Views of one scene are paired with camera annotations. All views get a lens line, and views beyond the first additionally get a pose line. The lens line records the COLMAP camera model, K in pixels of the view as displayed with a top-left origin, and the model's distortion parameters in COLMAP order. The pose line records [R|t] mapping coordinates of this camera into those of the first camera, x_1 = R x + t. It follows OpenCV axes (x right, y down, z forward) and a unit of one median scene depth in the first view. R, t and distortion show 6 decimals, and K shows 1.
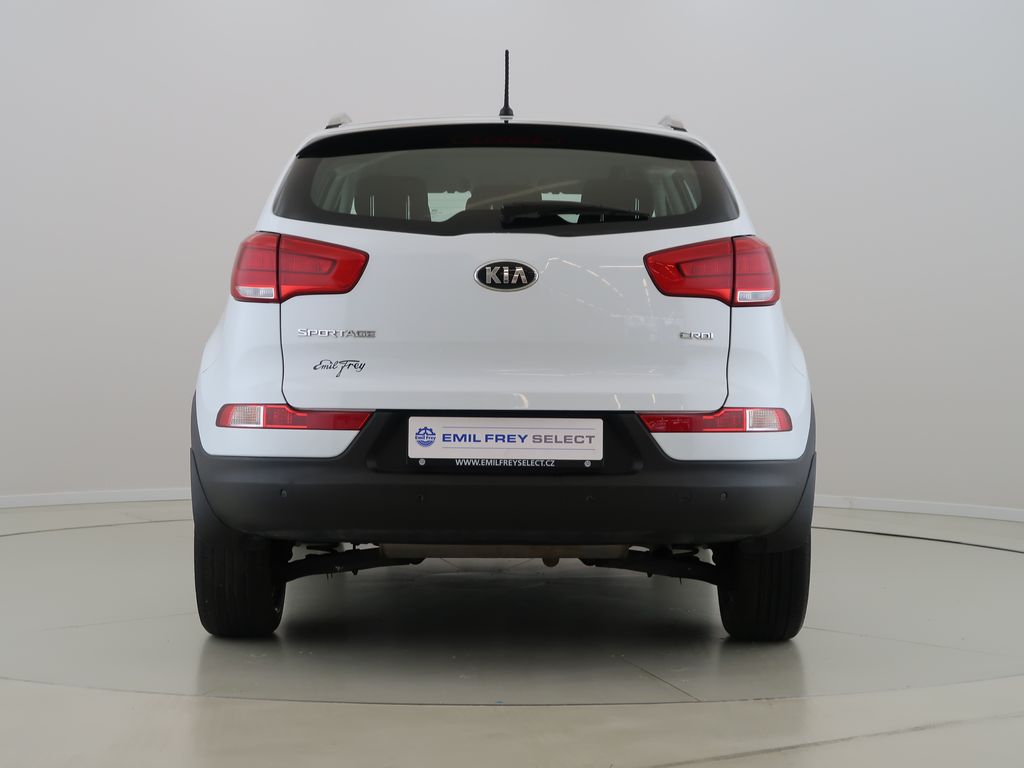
lens RADIAL K [[1653.3, 0, 515.1], [0, 1653.3, 384.4], [0, 0, 1]] dist [-0.152559, 0.000000]
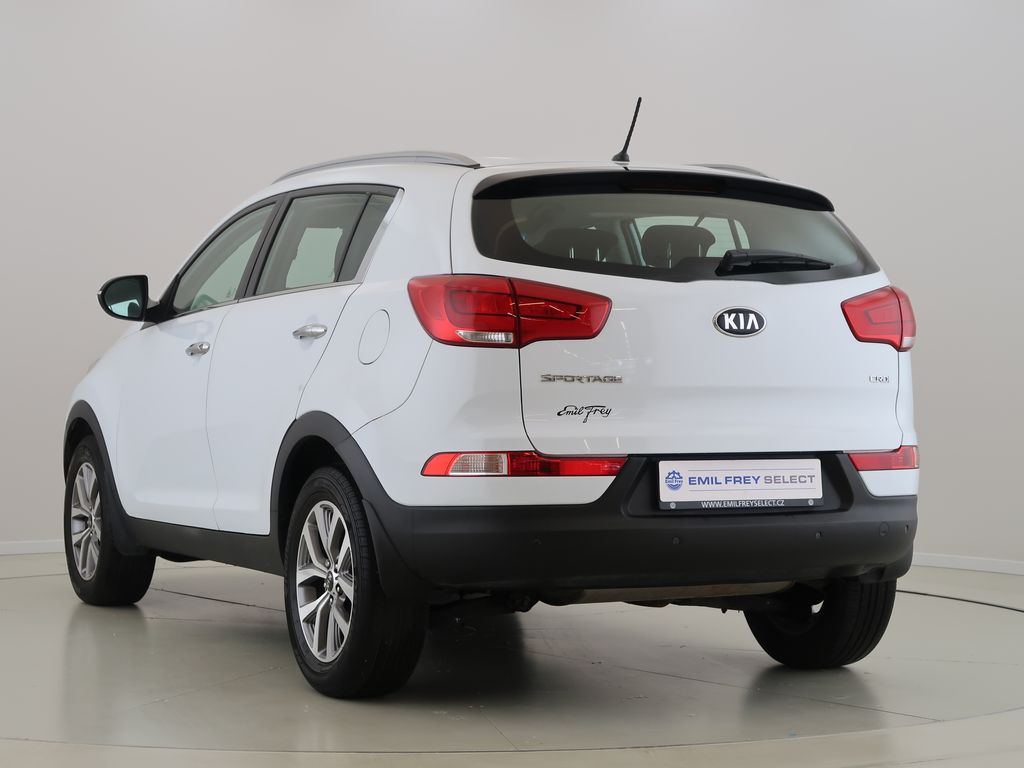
lens RADIAL K [[1760.4, 0, 509.8], [0, 1760.4, 378.1], [0, 0, 1]] dist [-0.357143, 0.000000]
pose [[0.956846, -0.004605, 0.290561, -0.453010], [0.012984, 0.999553, -0.026915, -0.003312], [-0.290307, 0.029526, 0.956478, 0.000498]]
